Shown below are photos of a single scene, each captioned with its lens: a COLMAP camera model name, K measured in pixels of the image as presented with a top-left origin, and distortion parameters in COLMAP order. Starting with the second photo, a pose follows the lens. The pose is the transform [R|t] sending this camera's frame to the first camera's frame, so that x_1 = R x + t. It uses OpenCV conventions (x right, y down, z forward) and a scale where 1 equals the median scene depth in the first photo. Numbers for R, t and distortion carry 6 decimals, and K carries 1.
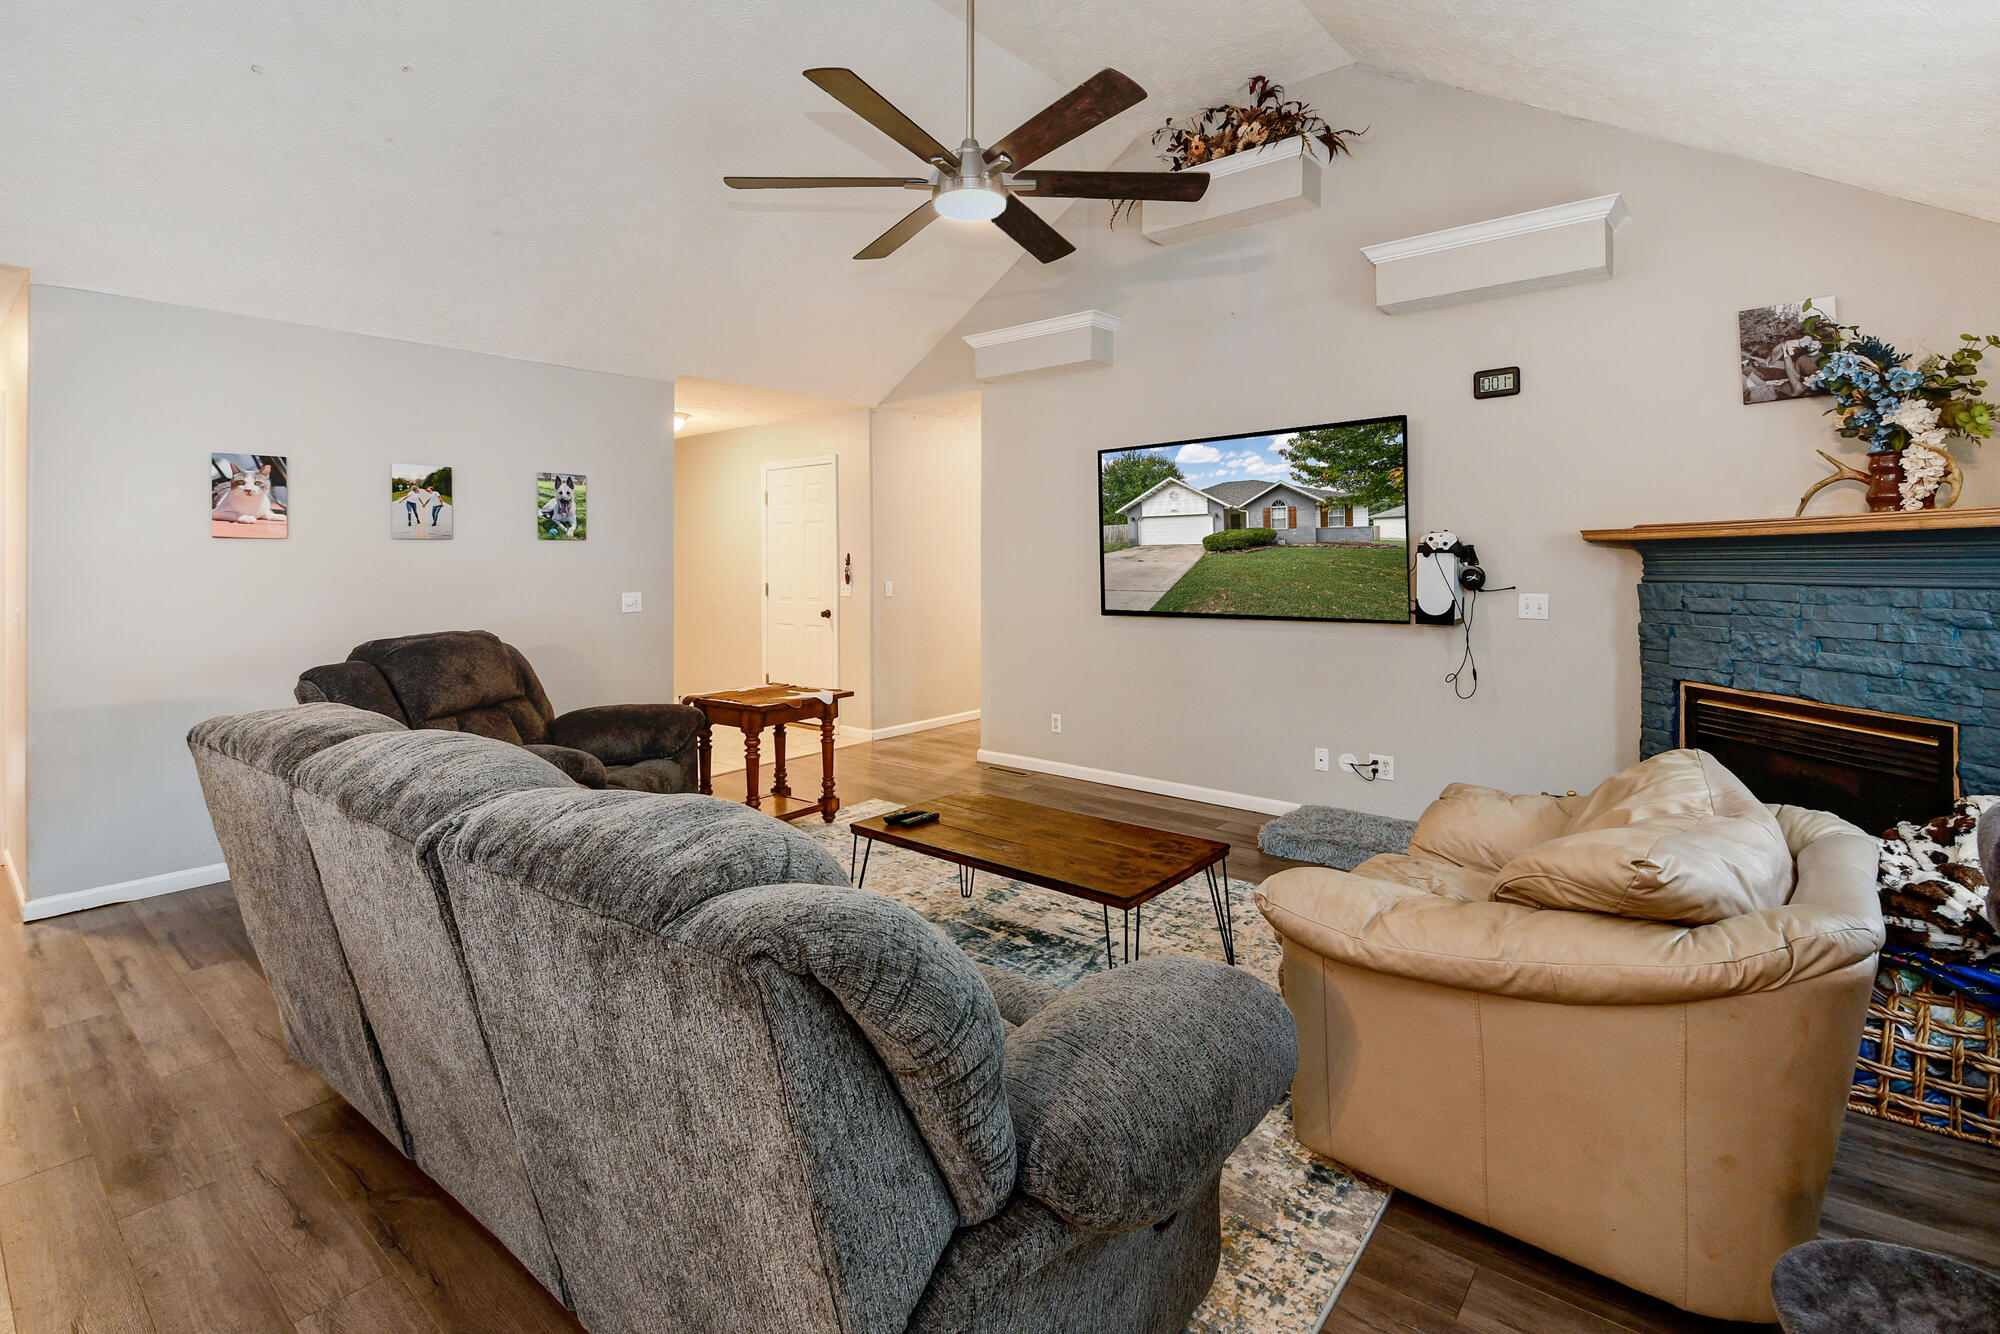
lens RADIAL K [[915.9, 0, 1003.0], [0, 915.9, 561.4], [0, 0, 1]] dist [0.007233, -0.008367]
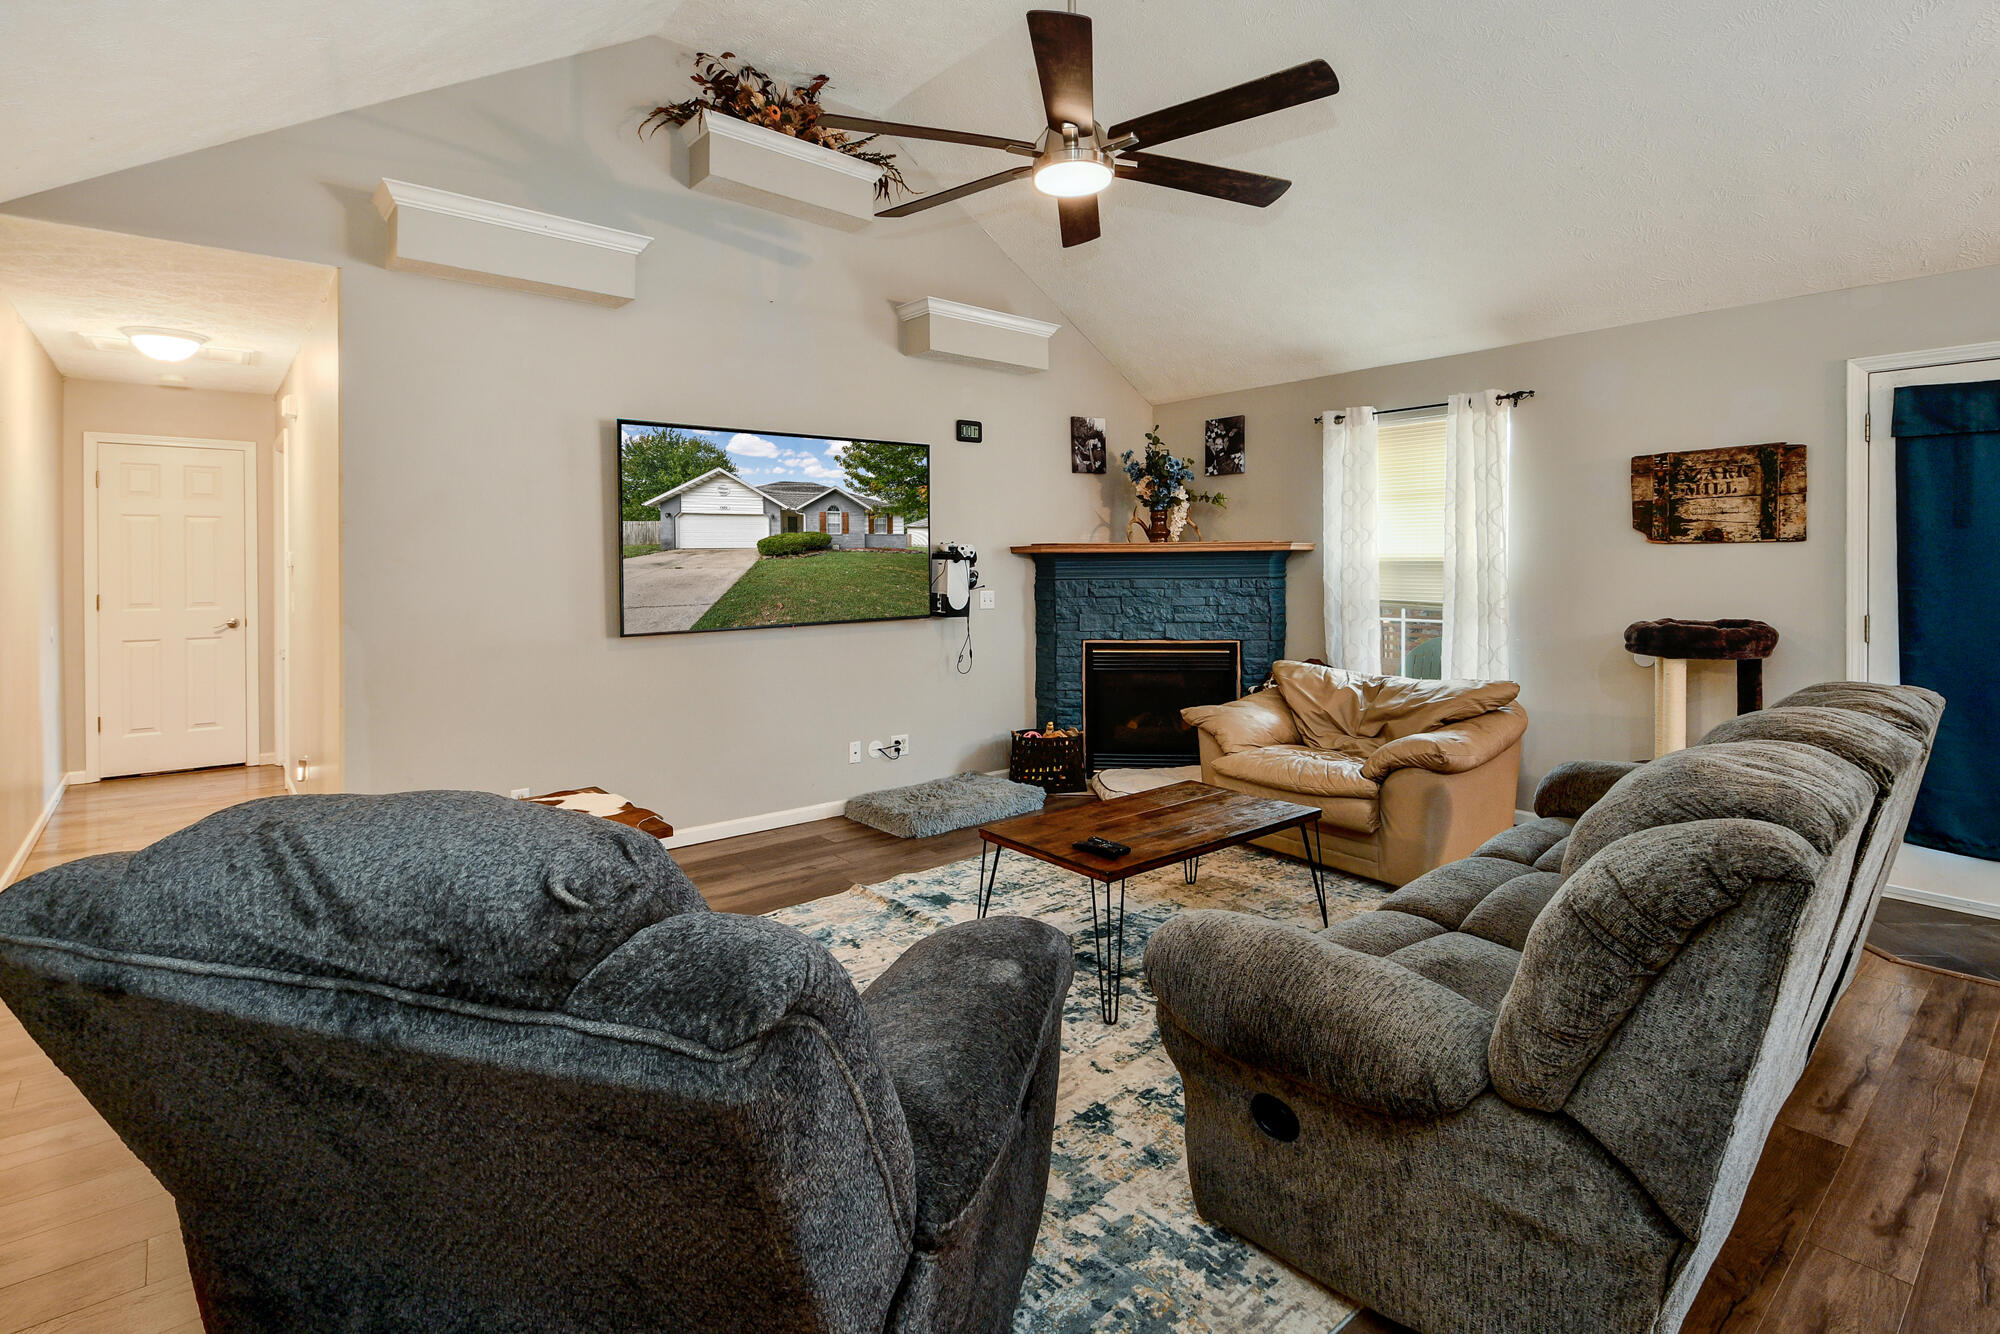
lens RADIAL K [[951.4, 0, 1003.1], [0, 951.4, 567.2], [0, 0, 1]] dist [0.001854, -0.003164]
pose [[0.173570, 0.002097, 0.984819, -0.716667], [0.003518, 0.999990, -0.002749, 0.004722], [-0.984815, 0.003942, 0.173561, 0.646581]]
